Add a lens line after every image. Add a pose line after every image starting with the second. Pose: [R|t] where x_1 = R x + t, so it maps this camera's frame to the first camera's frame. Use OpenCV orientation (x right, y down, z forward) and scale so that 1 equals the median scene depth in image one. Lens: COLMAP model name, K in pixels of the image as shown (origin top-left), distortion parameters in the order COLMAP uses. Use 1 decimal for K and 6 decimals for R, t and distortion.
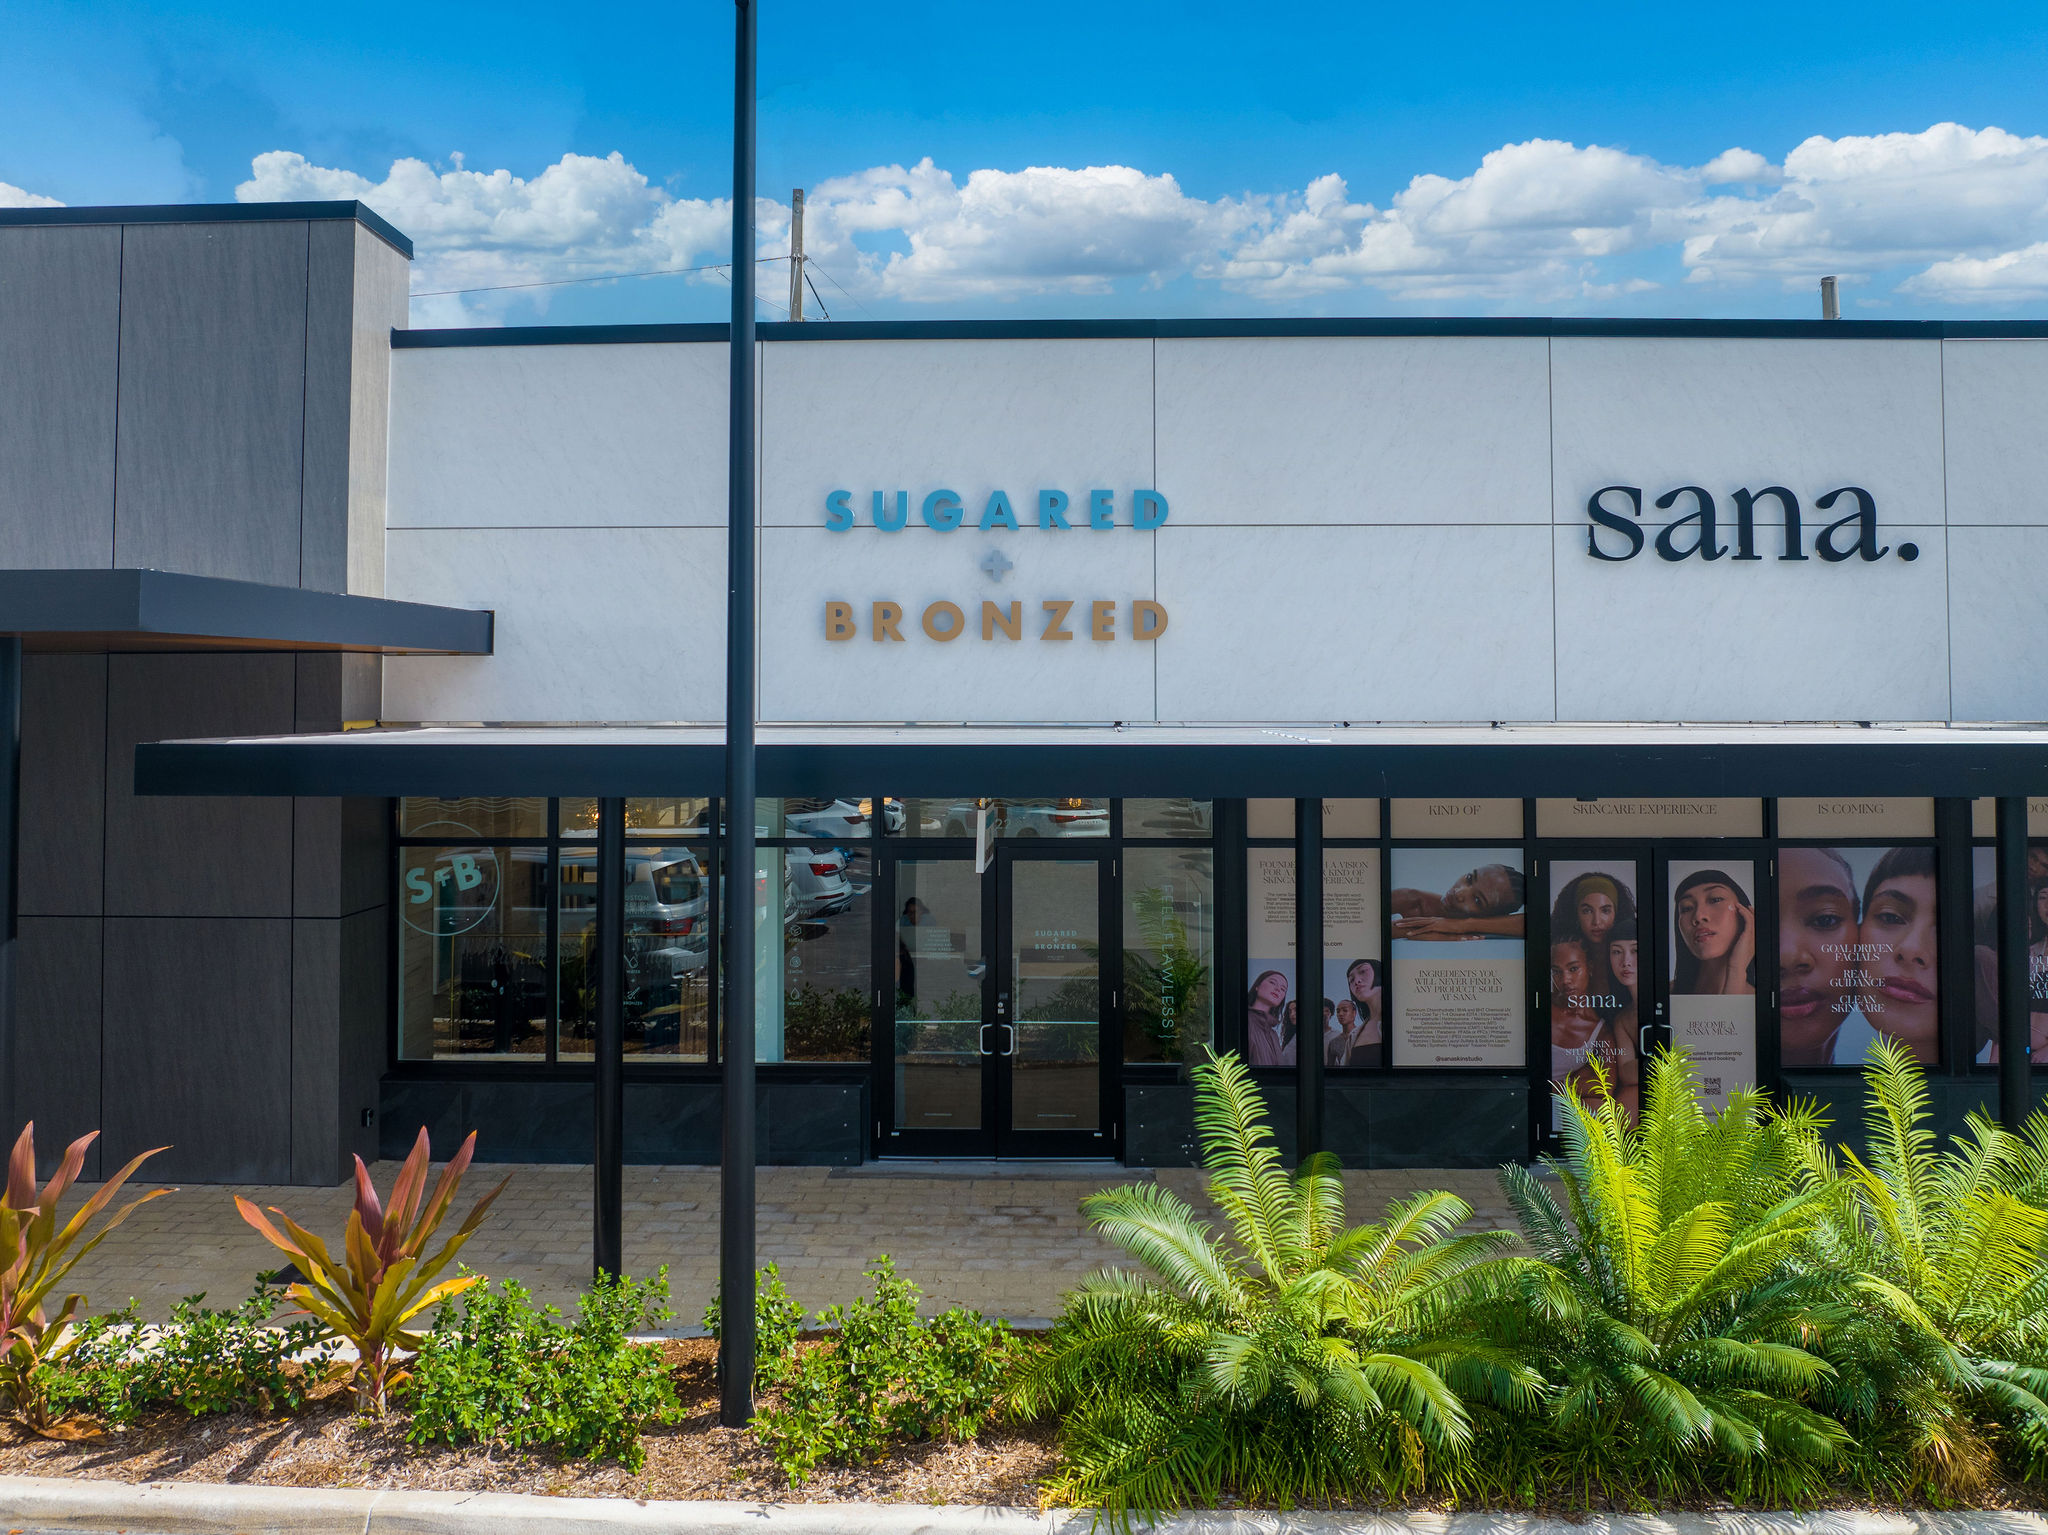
lens RADIAL K [[1488.5, 0, 1038.2], [0, 1488.5, 632.3], [0, 0, 1]] dist [-0.010762, -0.048045]
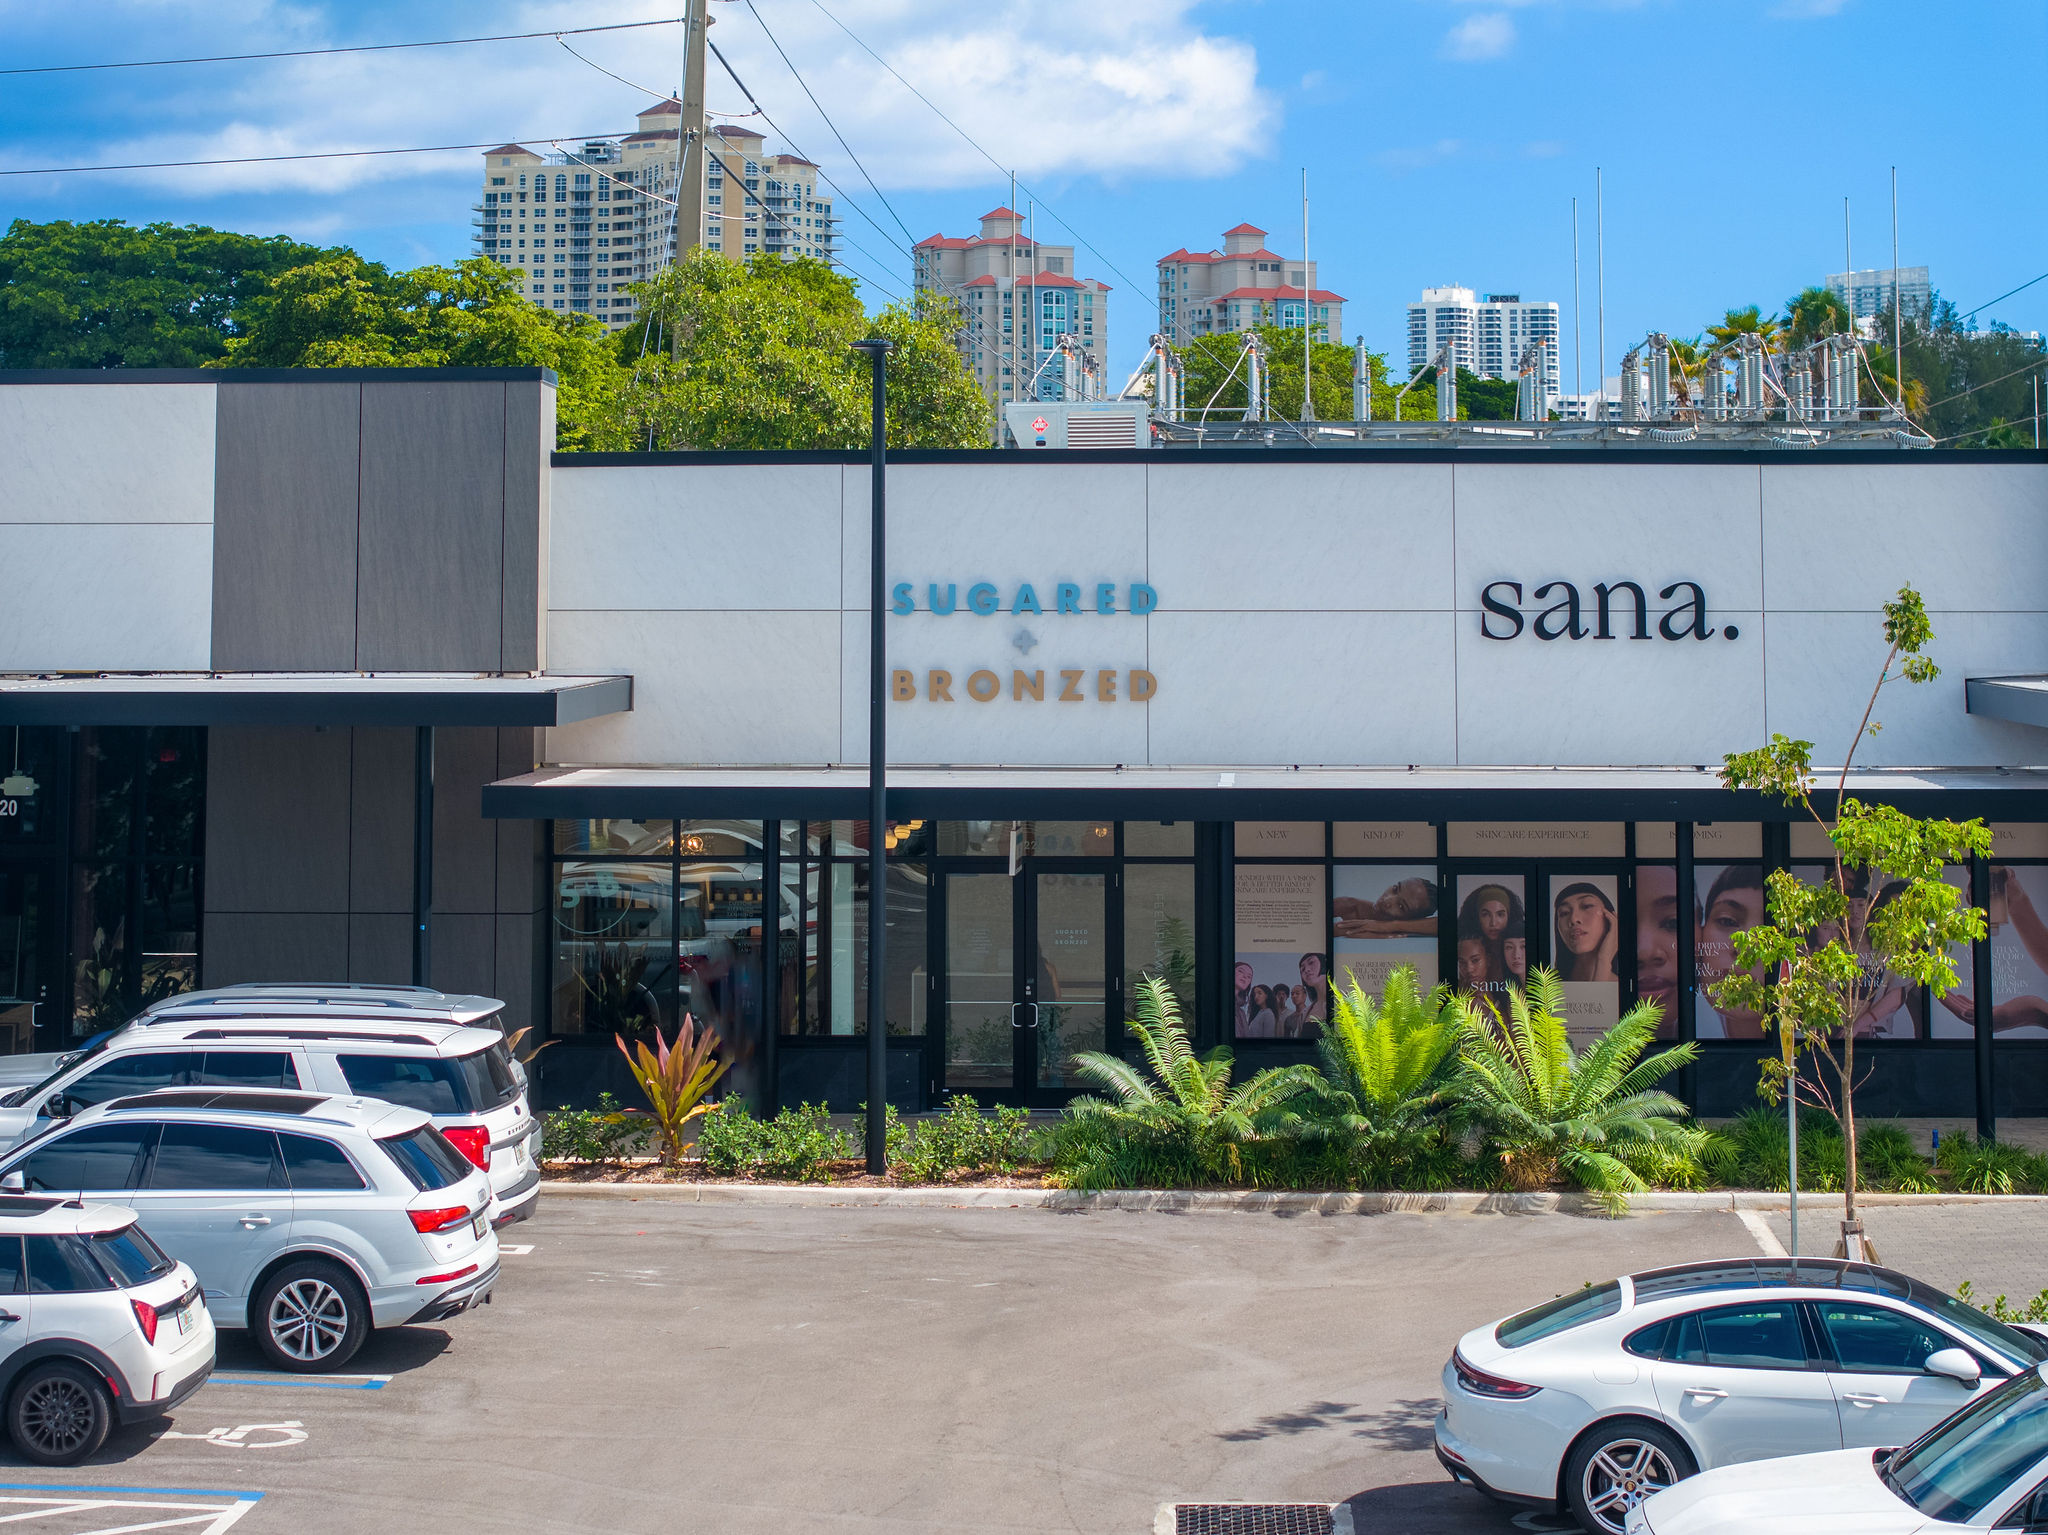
lens RADIAL K [[4200.2, 0, 1054.8], [0, 4200.2, -56.7], [0, 0, 1]] dist [-0.025333, -0.085846]
pose [[0.999420, -0.004645, -0.033736, 0.124170], [0.001119, 0.994600, -0.103777, -0.270983], [0.034036, 0.103679, 0.994028, -2.695324]]
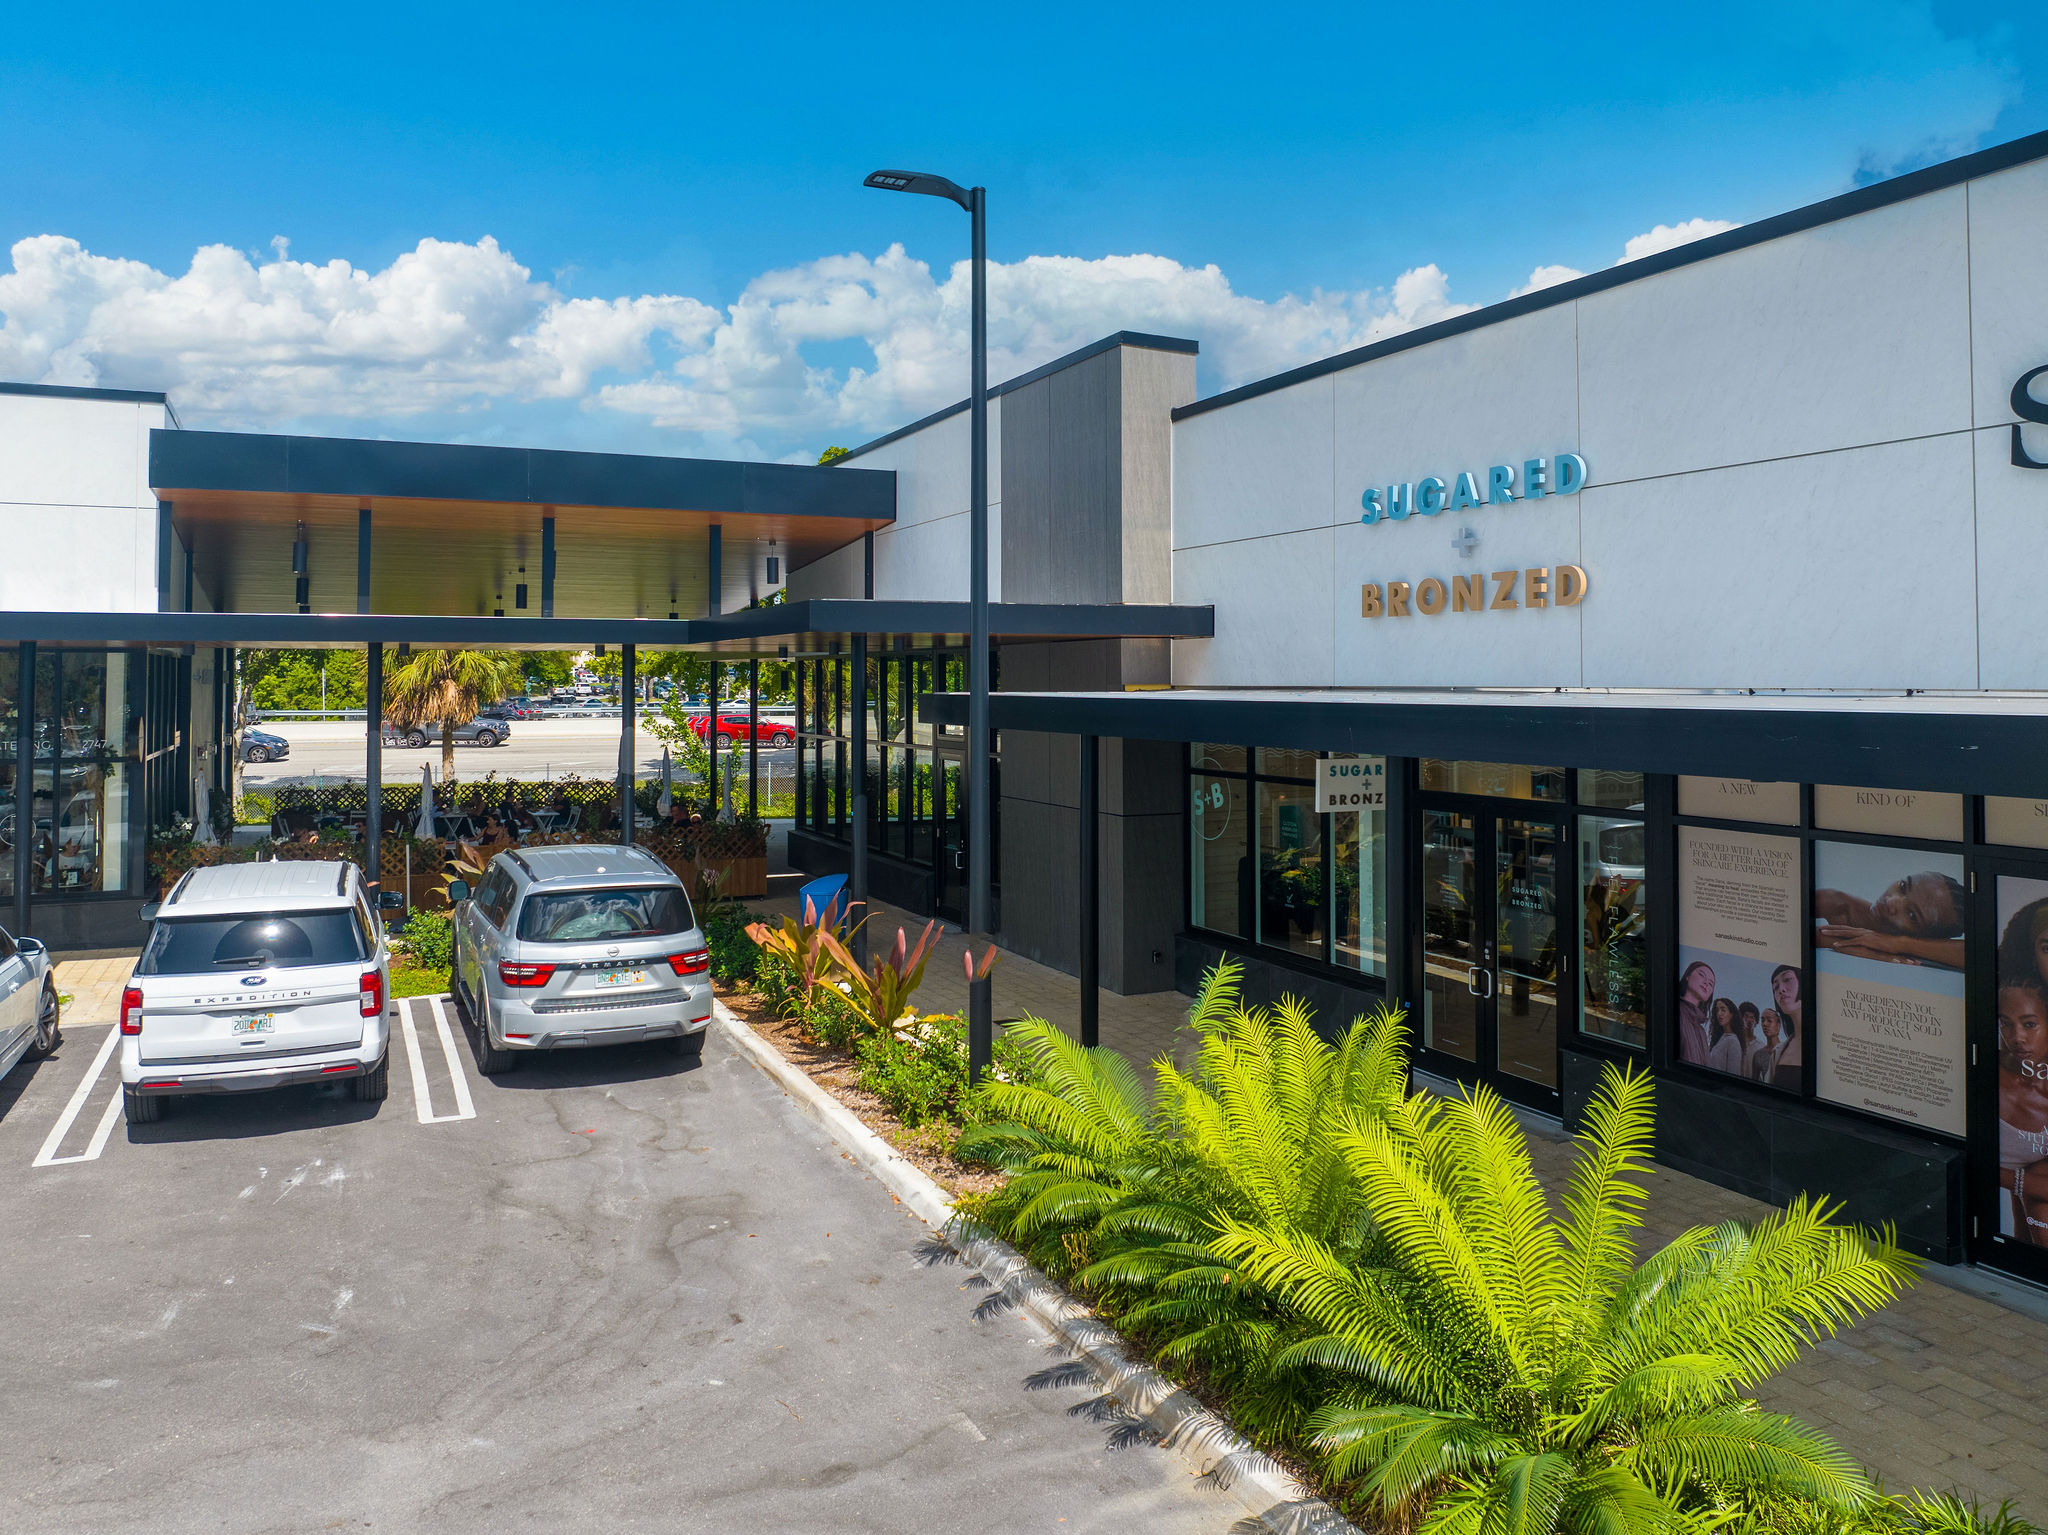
lens RADIAL K [[1488.5, 0, 1038.2], [0, 1488.5, 632.3], [0, 0, 1]] dist [-0.010762, -0.048045]
pose [[0.452689, -0.028368, -0.891217, 0.793303], [0.039844, 0.999139, -0.011565, 0.020286], [0.890778, -0.030274, 0.453429, 0.234451]]
